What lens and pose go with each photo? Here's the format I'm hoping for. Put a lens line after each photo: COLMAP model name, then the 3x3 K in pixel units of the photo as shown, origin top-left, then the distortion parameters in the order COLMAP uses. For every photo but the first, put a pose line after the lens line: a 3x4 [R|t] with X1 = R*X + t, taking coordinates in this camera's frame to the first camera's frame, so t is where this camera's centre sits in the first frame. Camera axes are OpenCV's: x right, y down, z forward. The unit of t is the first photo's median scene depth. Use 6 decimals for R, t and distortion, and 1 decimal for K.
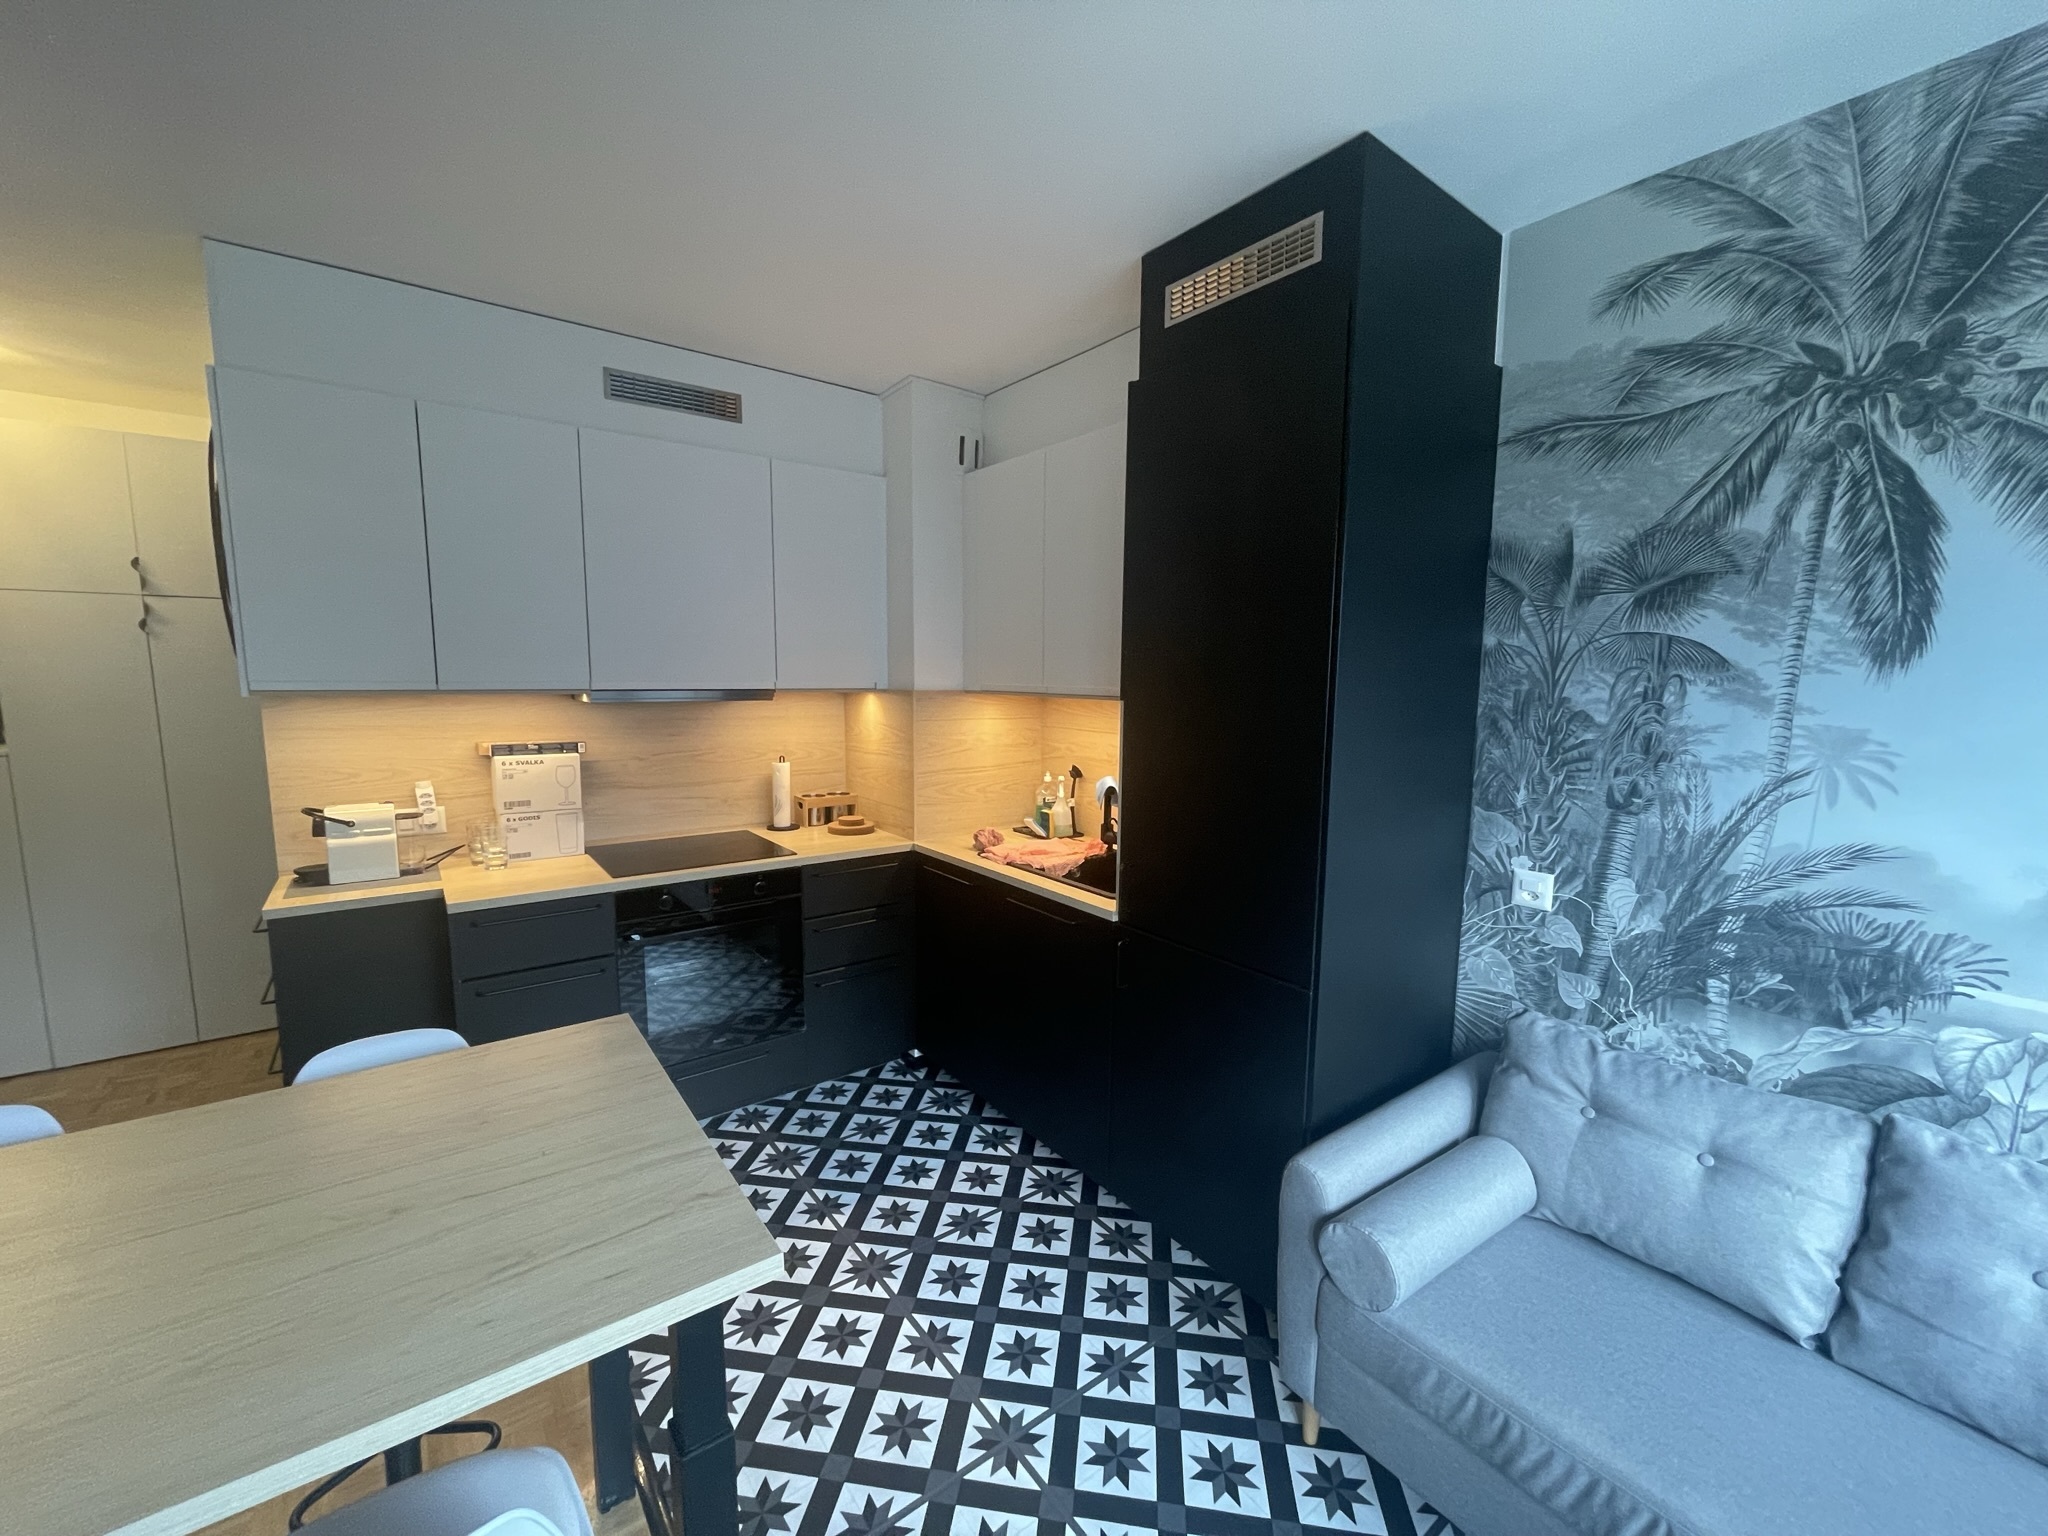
lens RADIAL K [[827.9, 0, 1022.9], [0, 827.9, 774.2], [0, 0, 1]] dist [-0.004424, -0.001658]
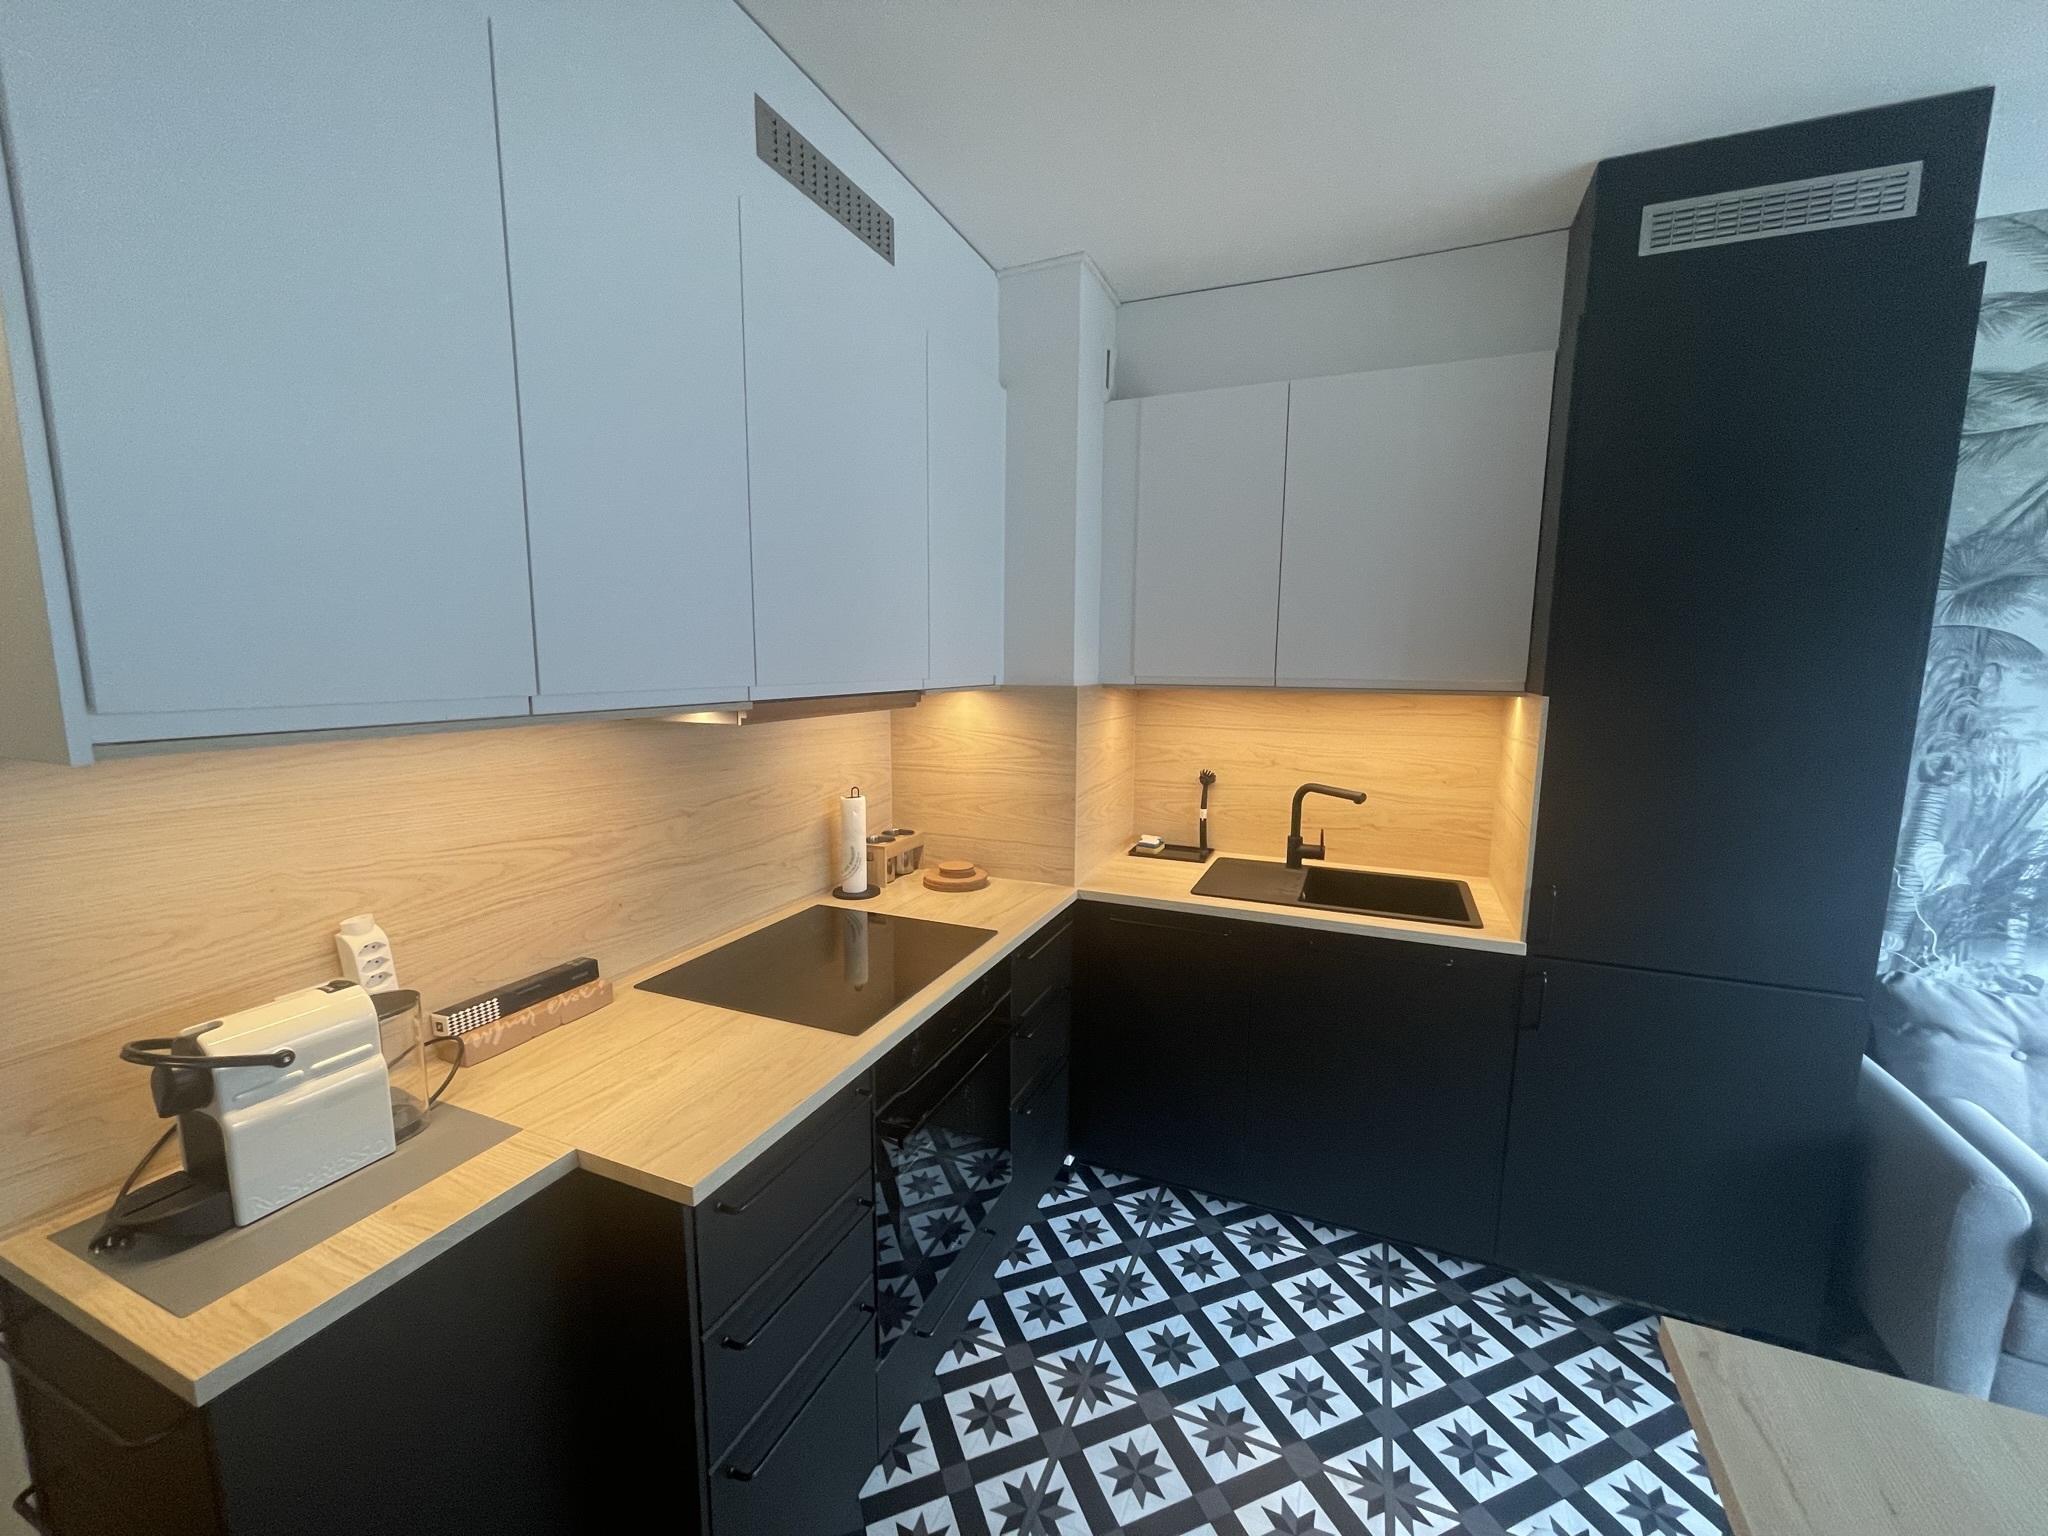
lens RADIAL K [[827.9, 0, 1035.8], [0, 827.9, 775.8], [0, 0, 1]] dist [-0.004424, -0.001658]
pose [[0.869603, -0.076806, 0.487741, -0.921555], [0.064235, 0.997030, 0.042479, -0.095378], [-0.489555, -0.005610, 0.871954, 0.636683]]
